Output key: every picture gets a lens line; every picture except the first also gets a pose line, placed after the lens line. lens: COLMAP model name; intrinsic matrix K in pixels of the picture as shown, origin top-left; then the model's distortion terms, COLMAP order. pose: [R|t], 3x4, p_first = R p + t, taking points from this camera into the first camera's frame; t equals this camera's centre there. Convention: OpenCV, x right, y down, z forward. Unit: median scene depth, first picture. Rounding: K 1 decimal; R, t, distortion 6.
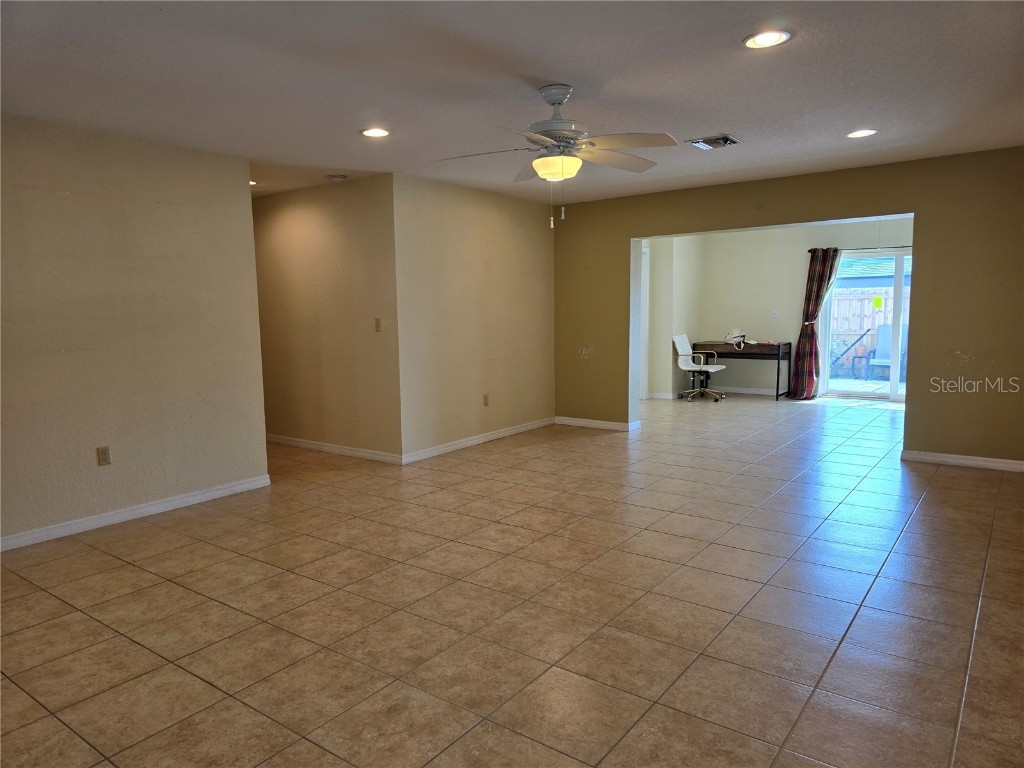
lens RADIAL K [[689.2, 0, 505.2], [0, 689.2, 388.6], [0, 0, 1]] dist [0.060943, -0.059440]
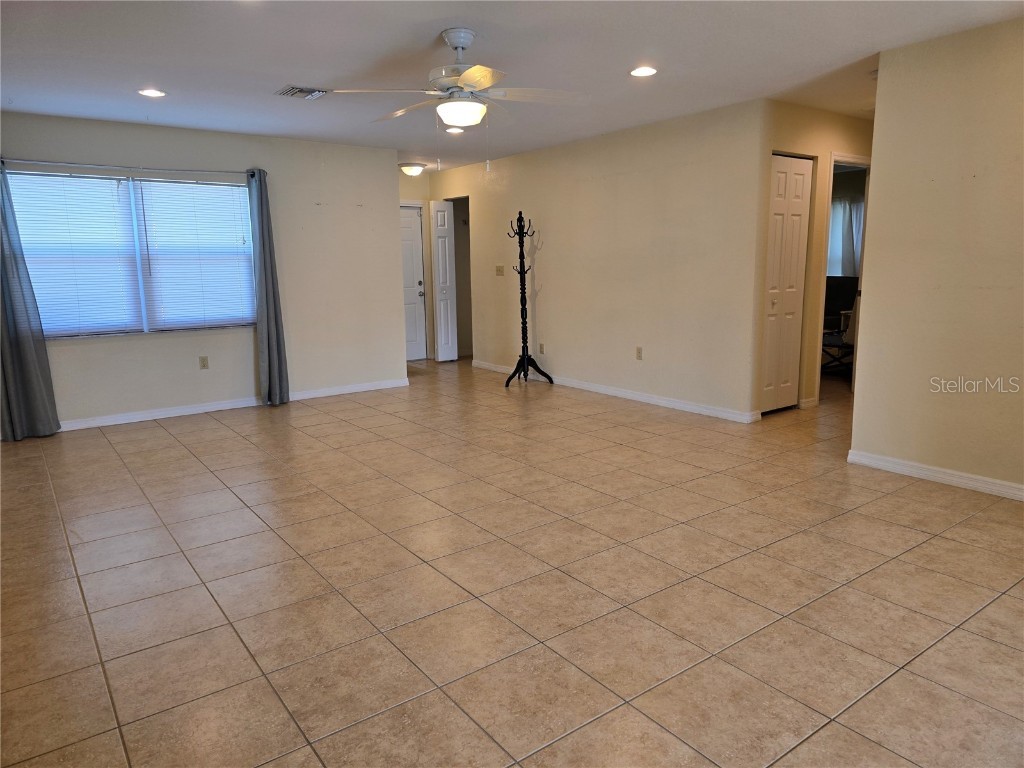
lens RADIAL K [[683.9, 0, 523.7], [0, 683.9, 387.4], [0, 0, 1]] dist [0.058015, -0.000110]
pose [[-0.275966, 0.196880, -0.940788, 1.001839], [-0.098518, 0.967848, 0.231441, -0.167652], [0.956105, 0.156555, -0.247697, 1.324608]]
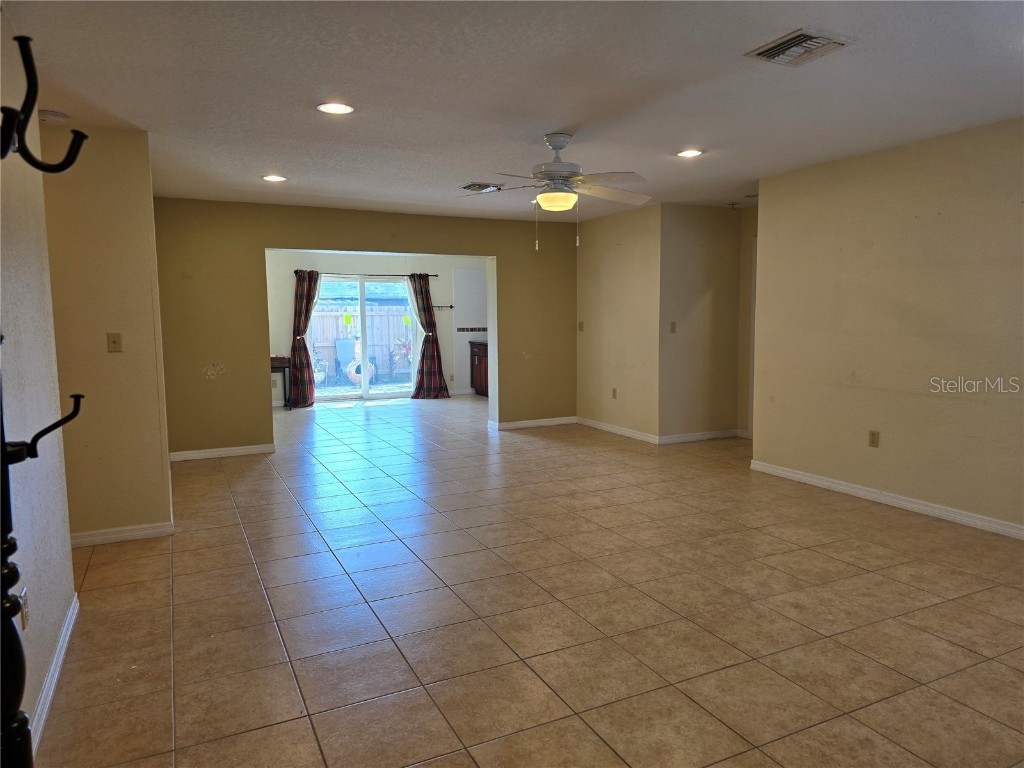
lens RADIAL K [[692.3, 0, 514.2], [0, 692.3, 378.2], [0, 0, 1]] dist [0.062576, -0.061079]
pose [[0.450903, -0.072715, 0.889606, -1.002718], [0.111364, 0.993471, 0.024759, -0.050669], [-0.885598, 0.087906, 0.456057, 0.517245]]
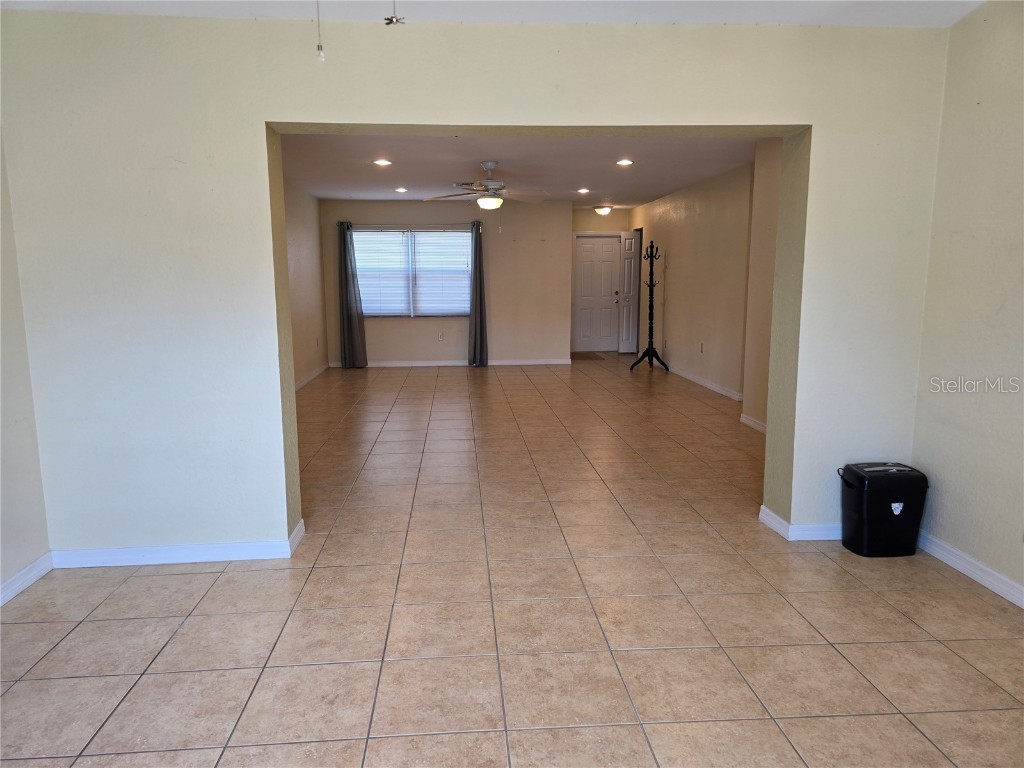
lens RADIAL K [[689.2, 0, 505.2], [0, 689.2, 388.6], [0, 0, 1]] dist [0.060943, -0.059440]
pose [[-0.753981, 0.126583, -0.644585, 1.264502], [-0.061306, 0.963416, 0.260906, -0.306243], [0.654029, 0.236235, -0.718637, 2.388578]]
